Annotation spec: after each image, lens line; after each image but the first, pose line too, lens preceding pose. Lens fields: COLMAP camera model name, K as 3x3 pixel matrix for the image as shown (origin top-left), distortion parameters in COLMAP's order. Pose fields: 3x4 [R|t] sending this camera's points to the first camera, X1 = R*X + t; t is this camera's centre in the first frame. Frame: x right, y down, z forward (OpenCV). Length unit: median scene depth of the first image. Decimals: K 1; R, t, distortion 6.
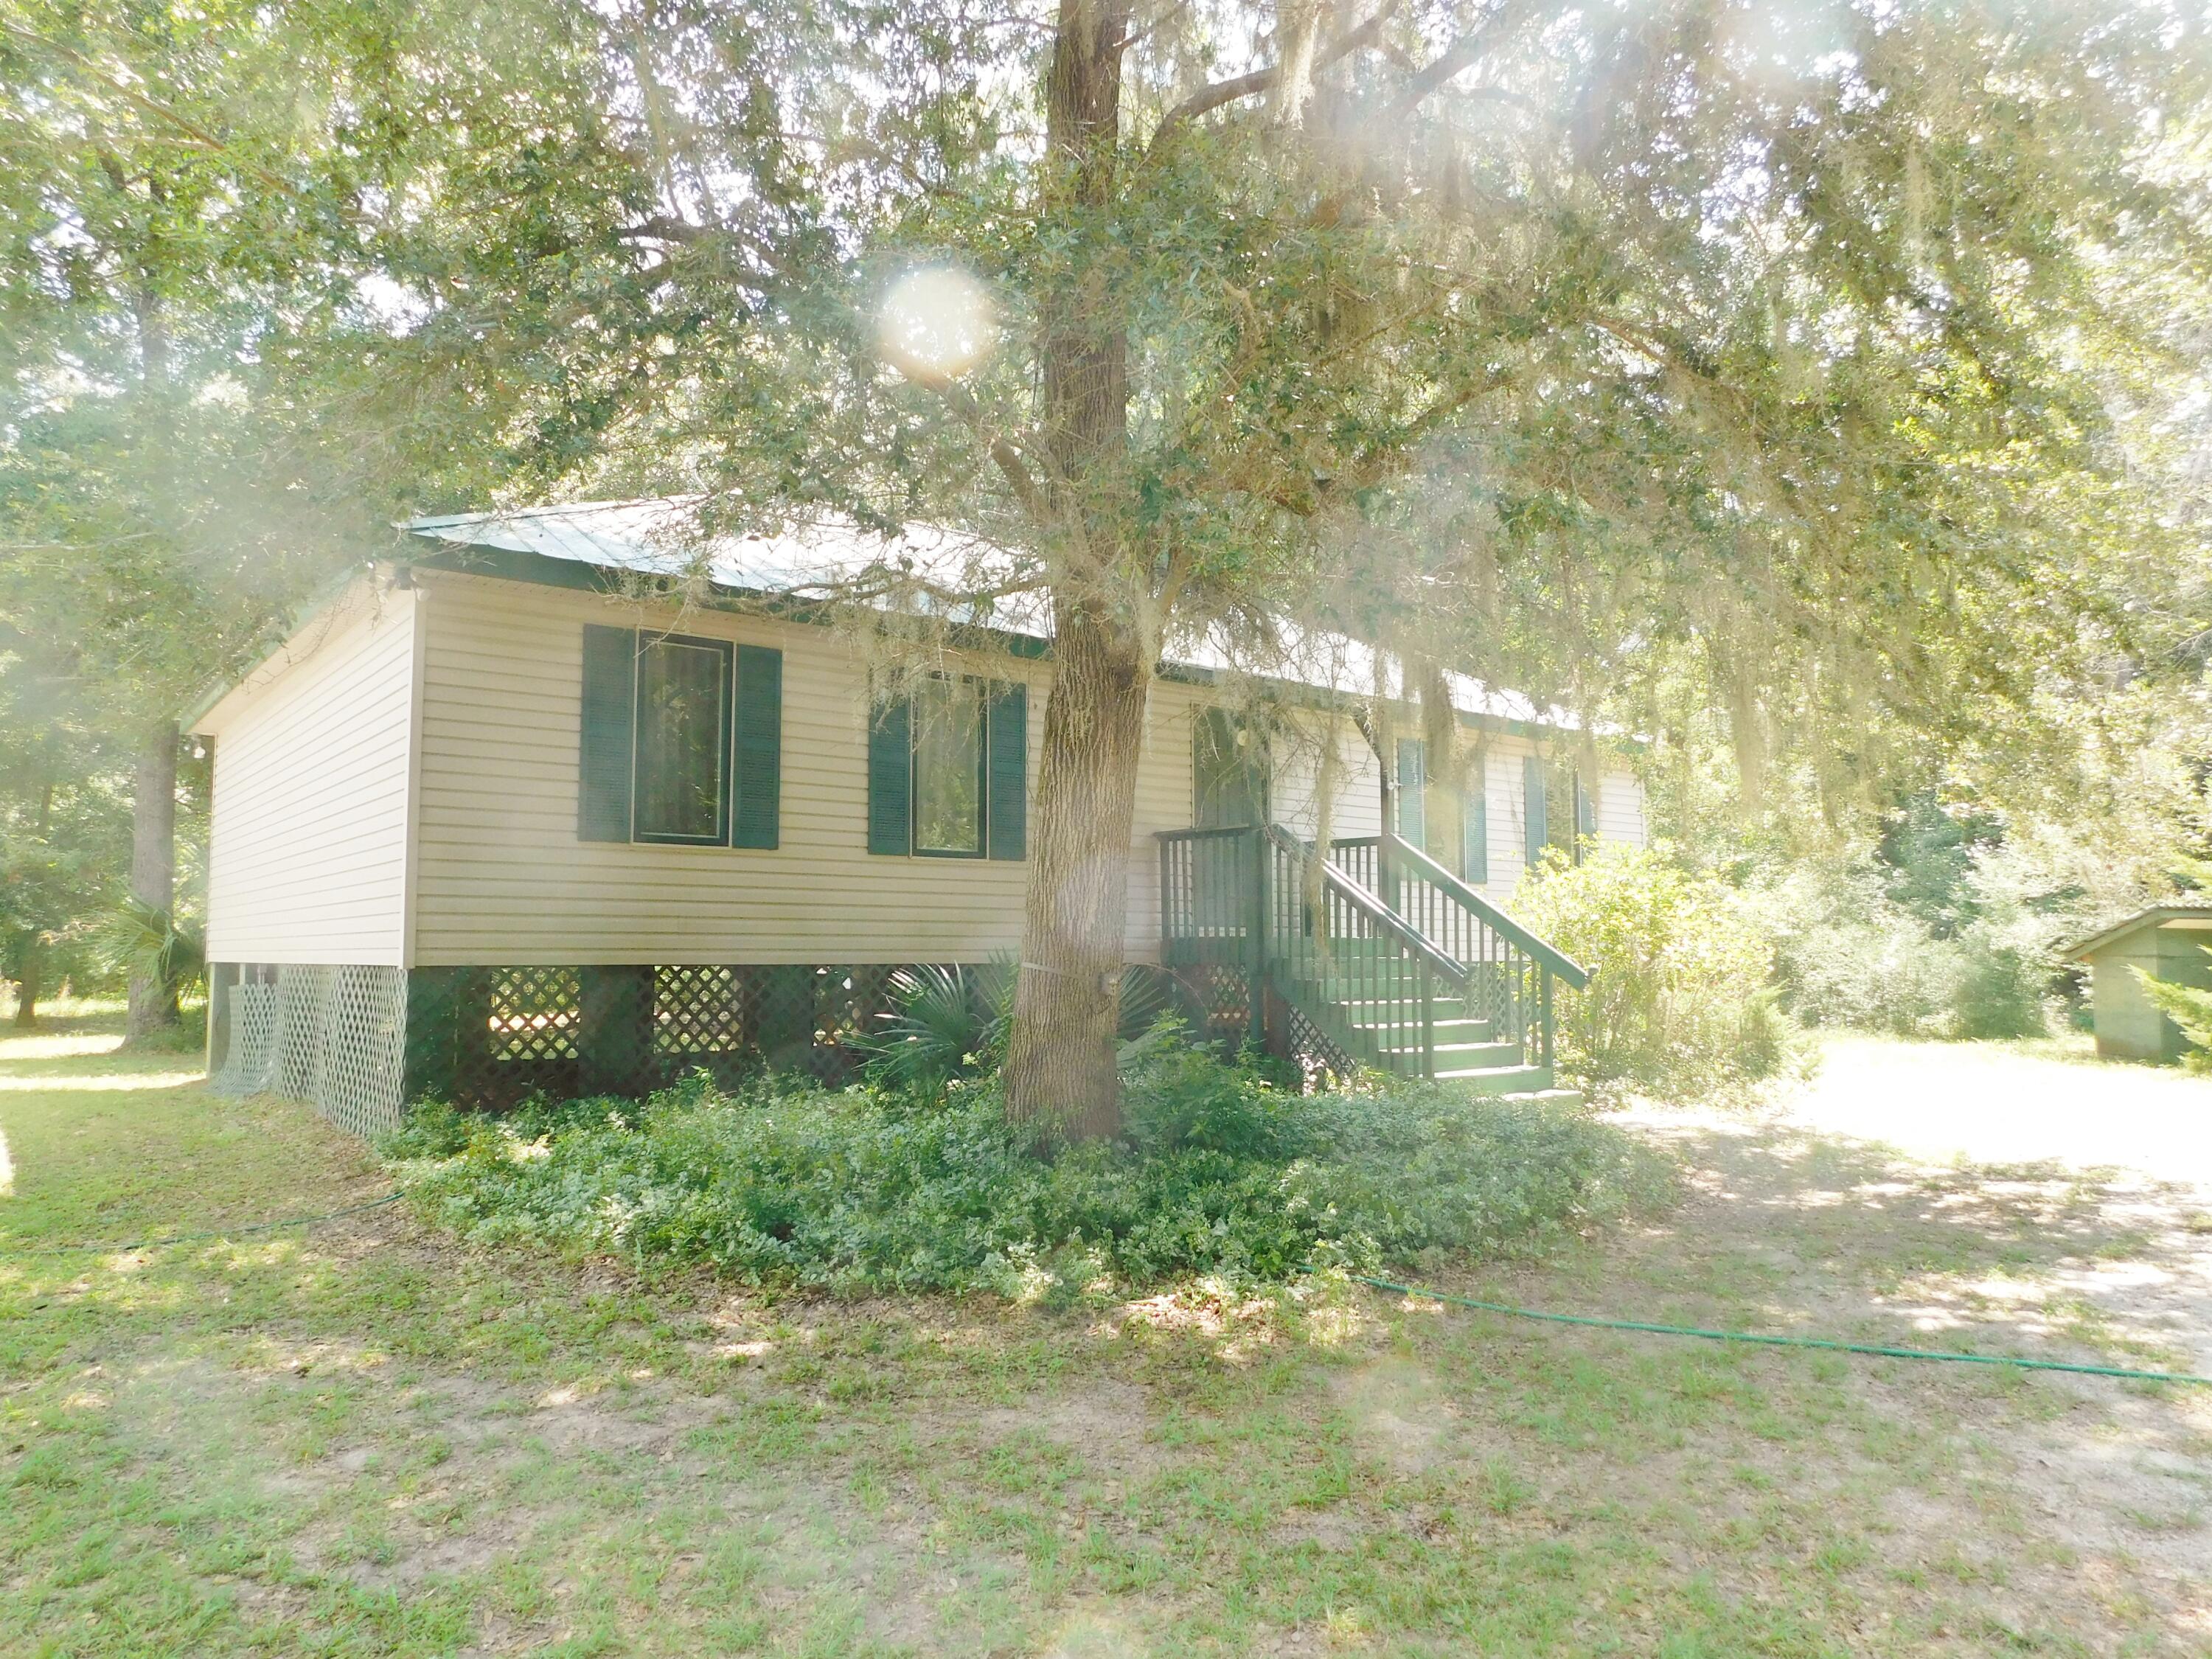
lens RADIAL K [[1485.2, 0, 1109.3], [0, 1485.2, 829.4], [0, 0, 1]] dist [-0.036056, 0.027304]
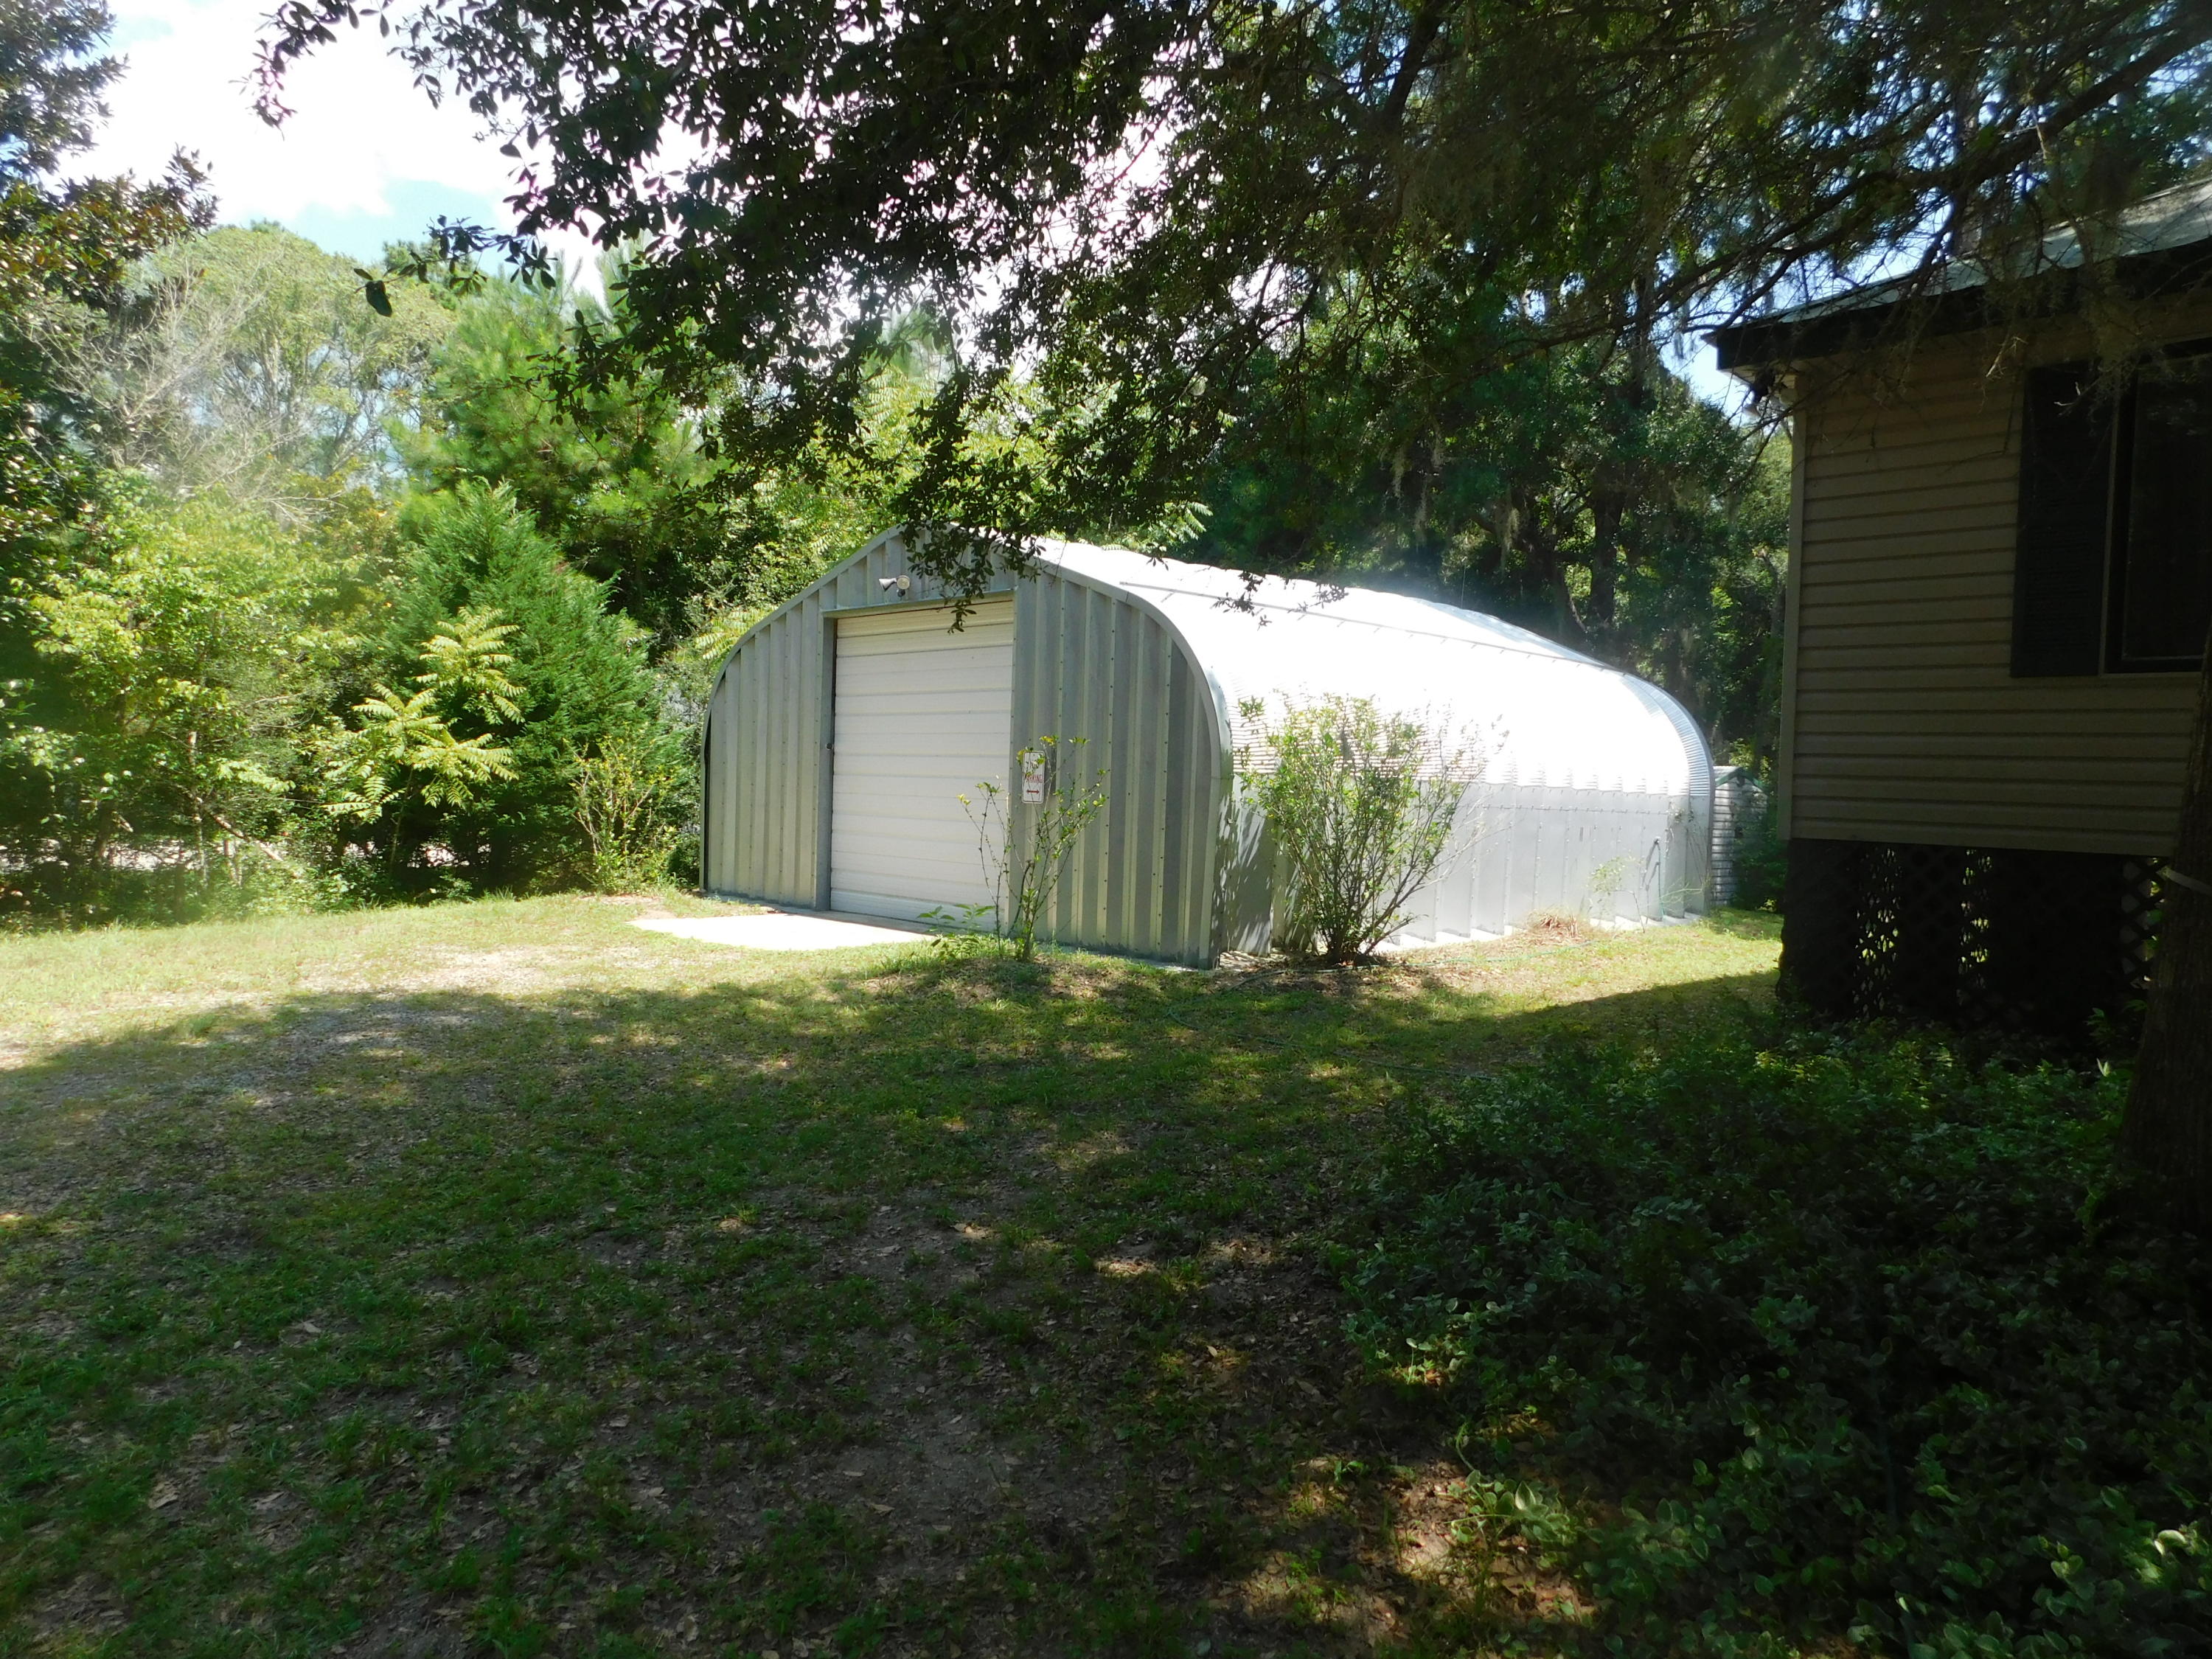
lens RADIAL K [[1485.2, 0, 1113.2], [0, 1485.2, 829.1], [0, 0, 1]] dist [-0.036056, 0.027304]
pose [[0.148840, 0.048899, -0.987652, 0.378274], [0.042711, 0.997527, 0.055825, 0.029574], [0.987938, -0.050493, 0.146383, 0.547484]]
